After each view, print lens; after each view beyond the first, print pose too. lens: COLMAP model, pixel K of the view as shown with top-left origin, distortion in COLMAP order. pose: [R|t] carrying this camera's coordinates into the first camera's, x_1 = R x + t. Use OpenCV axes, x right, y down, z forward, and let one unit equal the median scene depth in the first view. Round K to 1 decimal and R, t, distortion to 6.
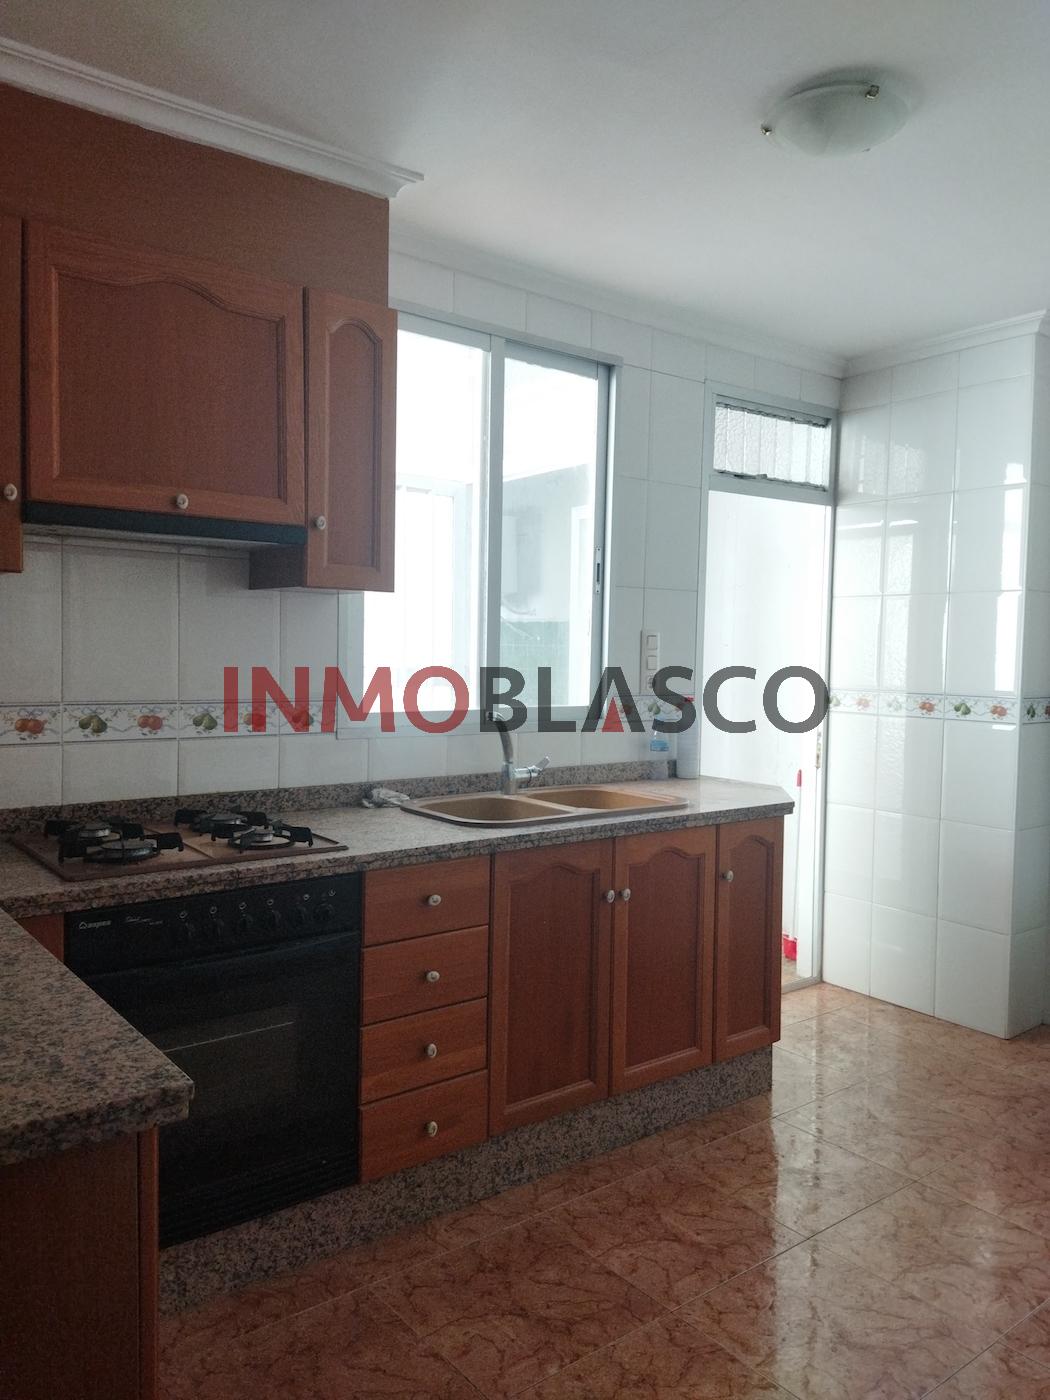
lens RADIAL K [[1036.5, 0, 535.0], [0, 1036.5, 687.8], [0, 0, 1]] dist [0.104129, -0.143704]
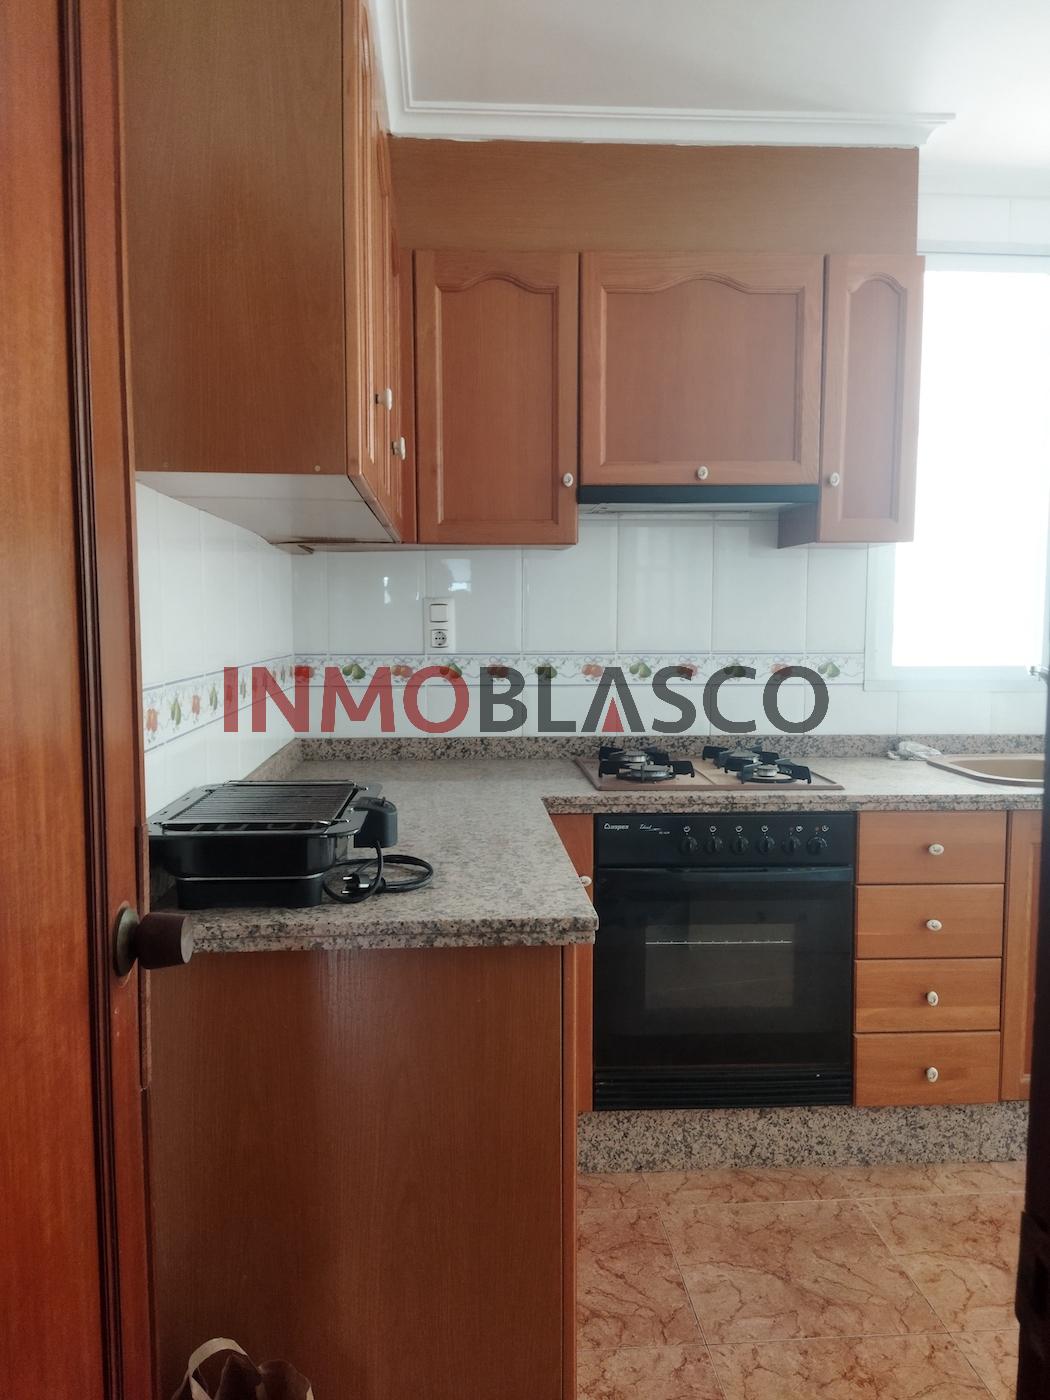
lens RADIAL K [[1036.5, 0, 519.2], [0, 1036.5, 681.5], [0, 0, 1]] dist [0.104129, -0.143704]
pose [[0.827656, 0.018686, -0.560925, 0.139062], [-0.005927, 0.999681, 0.024556, 0.022210], [0.561204, -0.017000, 0.827503, -0.052718]]
